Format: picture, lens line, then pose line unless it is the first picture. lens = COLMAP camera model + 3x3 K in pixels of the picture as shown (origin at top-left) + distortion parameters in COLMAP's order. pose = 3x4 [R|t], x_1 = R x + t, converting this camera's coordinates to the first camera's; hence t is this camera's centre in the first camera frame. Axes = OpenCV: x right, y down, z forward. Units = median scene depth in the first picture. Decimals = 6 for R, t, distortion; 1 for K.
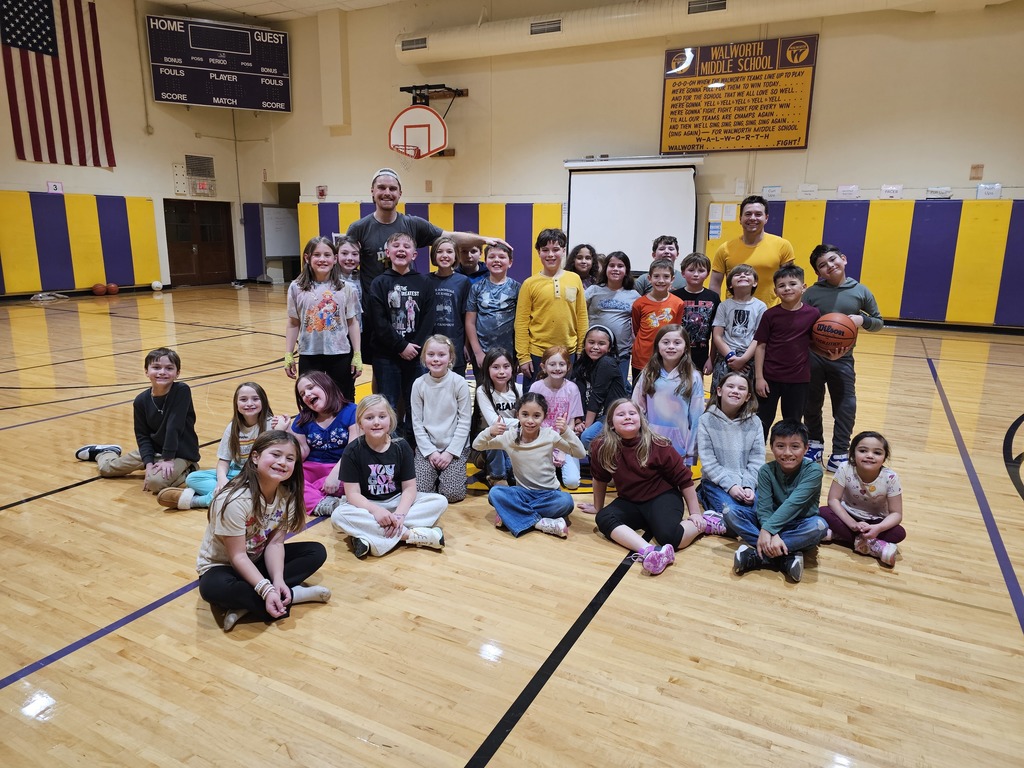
lens RADIAL K [[699.1, 0, 506.7], [0, 699.1, 377.1], [0, 0, 1]] dist [0.044757, -0.032920]
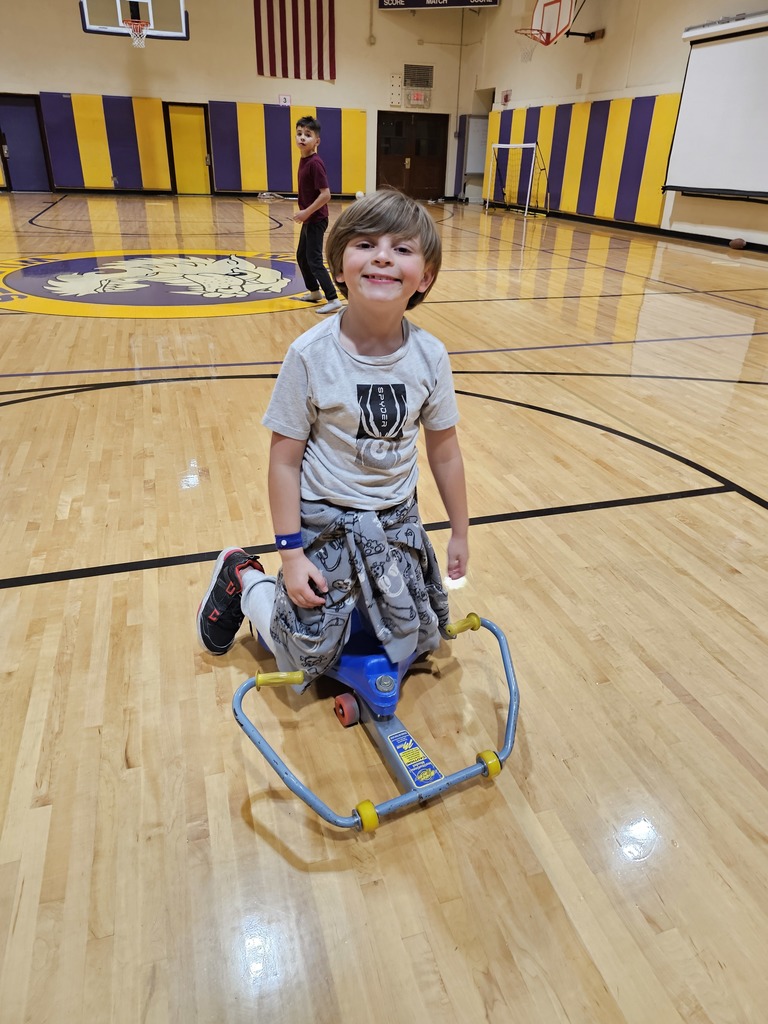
lens RADIAL K [[699.1, 0, 384.0], [0, 699.1, 512.0], [0, 0, 1]] dist [0.044757, -0.032920]
pose [[0.705765, 0.325428, -0.629279, 0.464914], [-0.167669, 0.939746, 0.297935, 0.009532], [0.688319, -0.104761, 0.717804, 0.152242]]
